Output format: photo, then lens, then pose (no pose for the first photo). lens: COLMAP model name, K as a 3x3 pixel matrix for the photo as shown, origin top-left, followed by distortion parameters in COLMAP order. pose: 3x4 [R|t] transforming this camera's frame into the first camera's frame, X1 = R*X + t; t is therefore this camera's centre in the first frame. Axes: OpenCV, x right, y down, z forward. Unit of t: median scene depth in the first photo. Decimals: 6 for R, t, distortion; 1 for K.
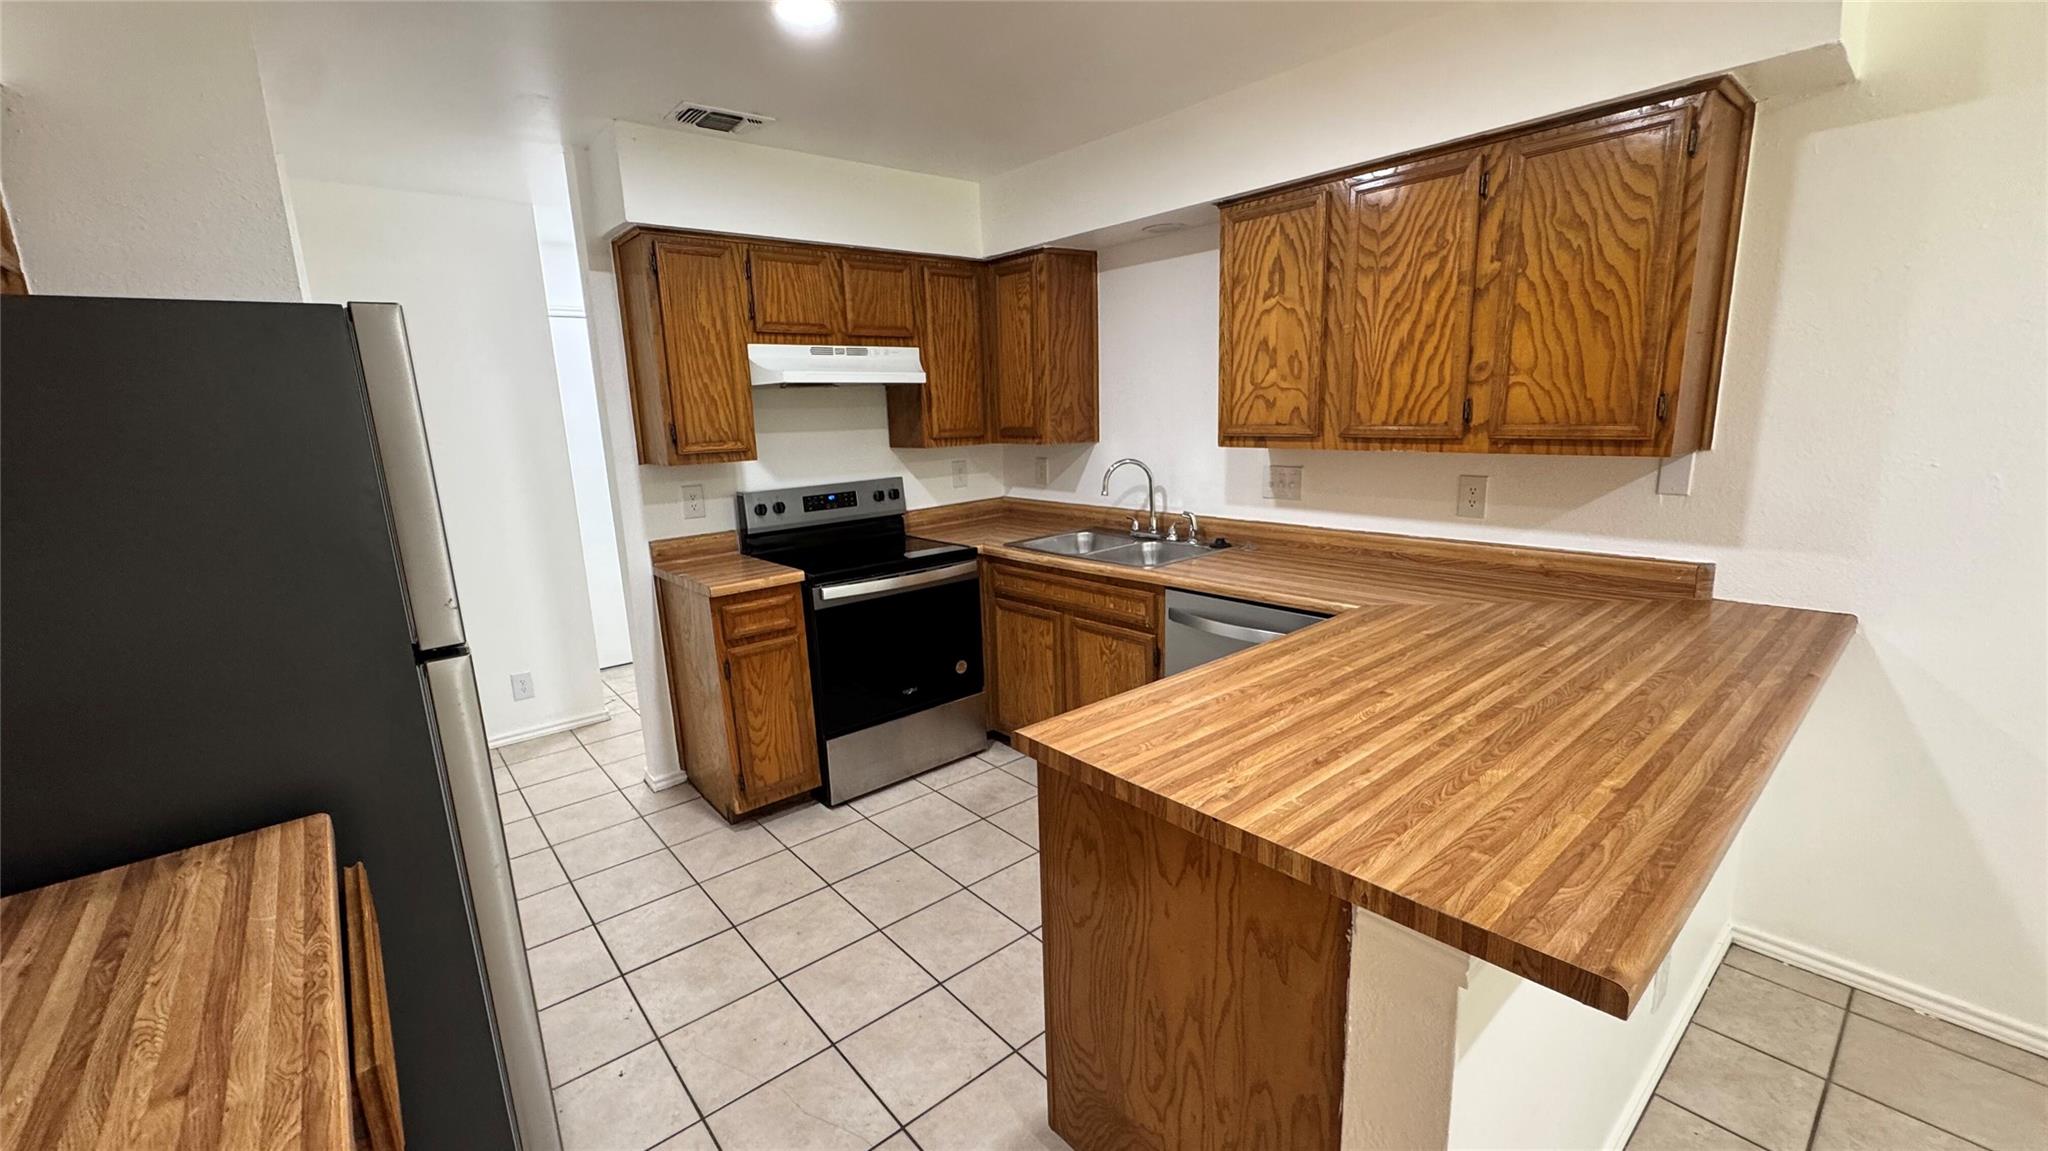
lens RADIAL K [[821.7, 0, 1020.6], [0, 821.7, 572.5], [0, 0, 1]] dist [-0.003170, 0.000610]
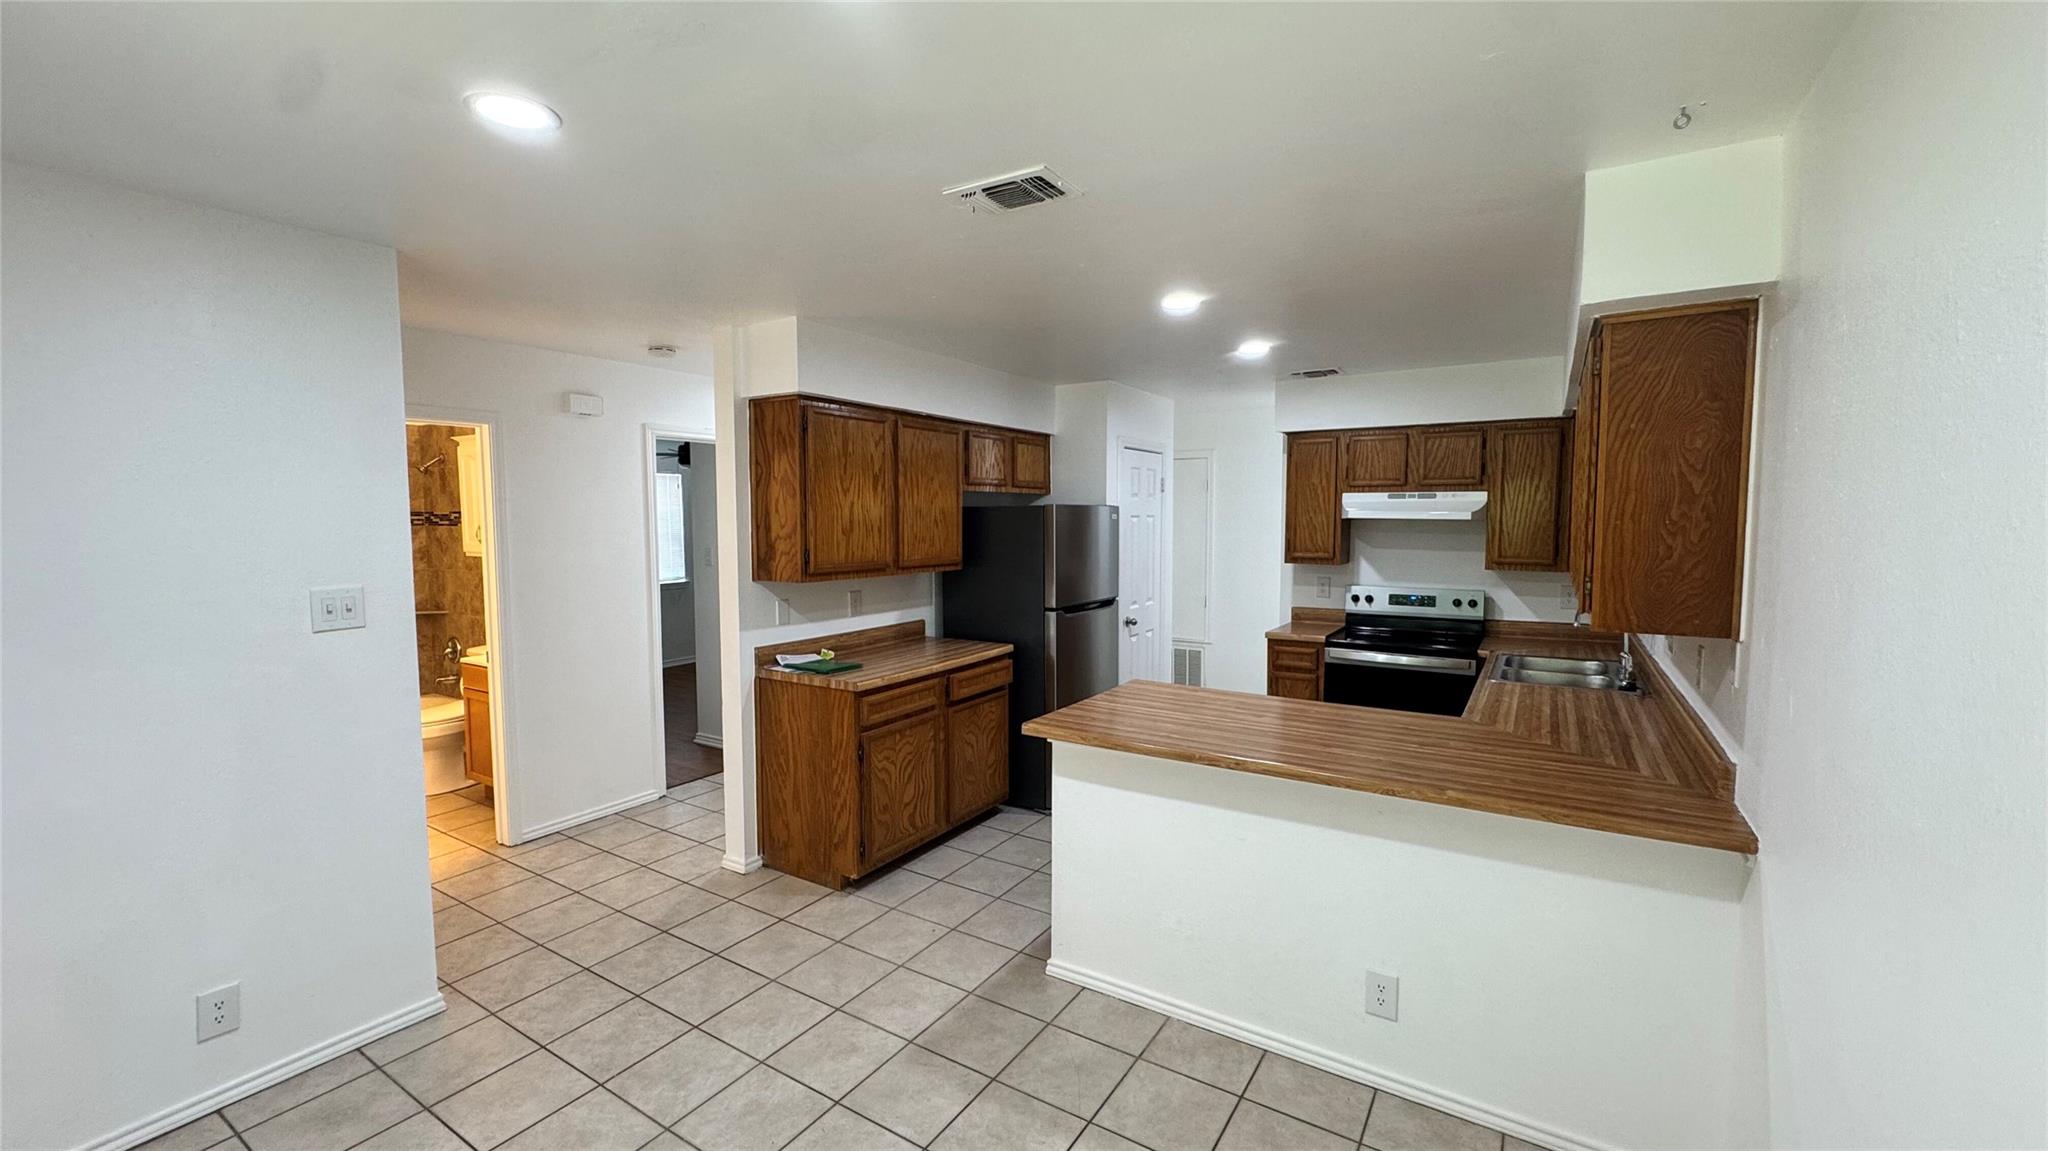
lens RADIAL K [[821.7, 0, 1020.6], [0, 821.7, 572.5], [0, 0, 1]] dist [-0.003170, 0.000610]
pose [[0.295738, 0.101958, -0.949812, 1.042935], [-0.199842, 0.978890, 0.042855, -0.071924], [0.934132, 0.177139, 0.309871, -0.055363]]
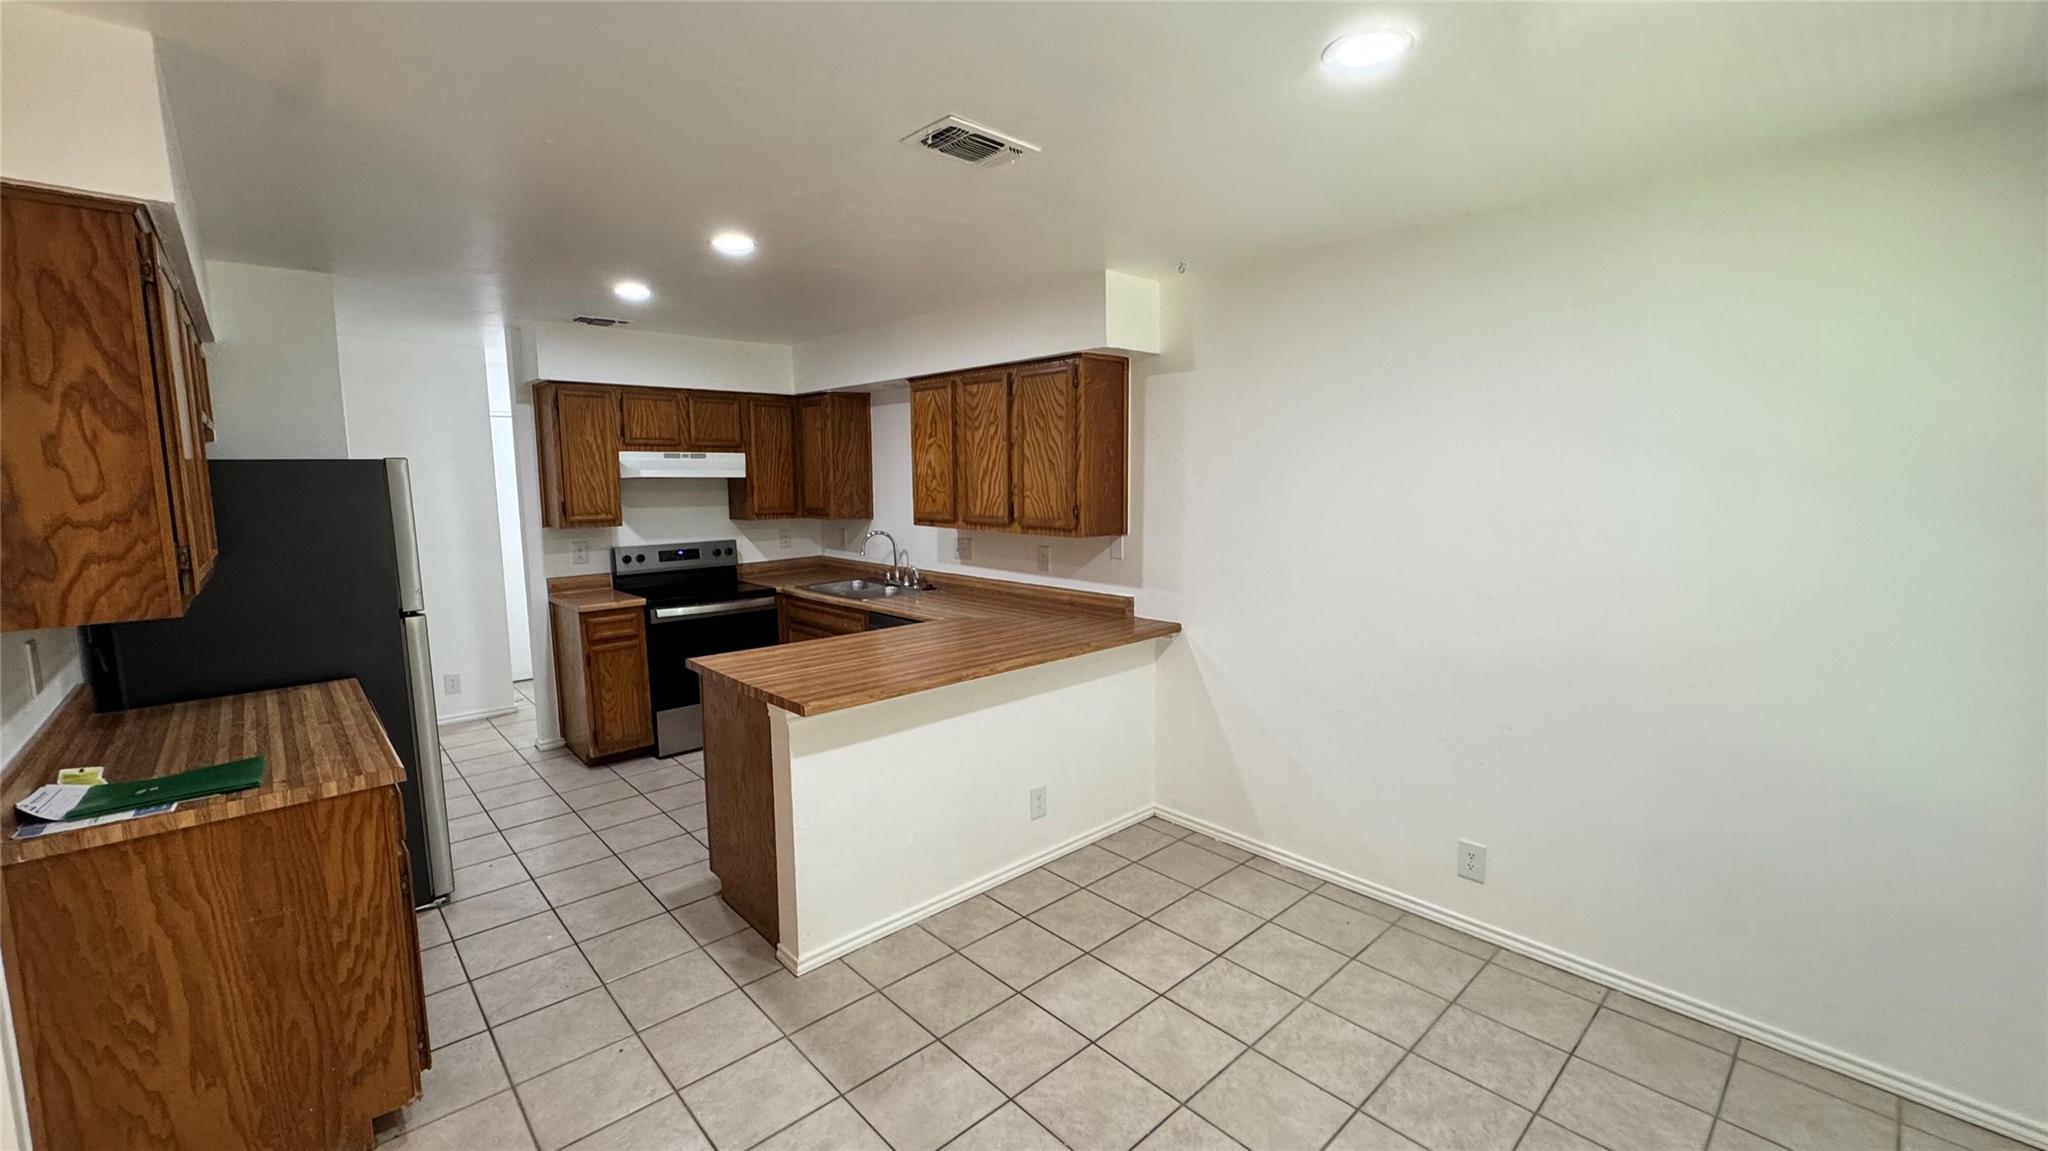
lens RADIAL K [[821.7, 0, 1020.6], [0, 821.7, 572.5], [0, 0, 1]] dist [-0.003170, 0.000610]
pose [[0.998661, 0.022321, 0.046675, 0.364797], [-0.018420, 0.996429, -0.082396, 0.063489], [-0.048348, 0.081426, 0.995506, -0.570566]]
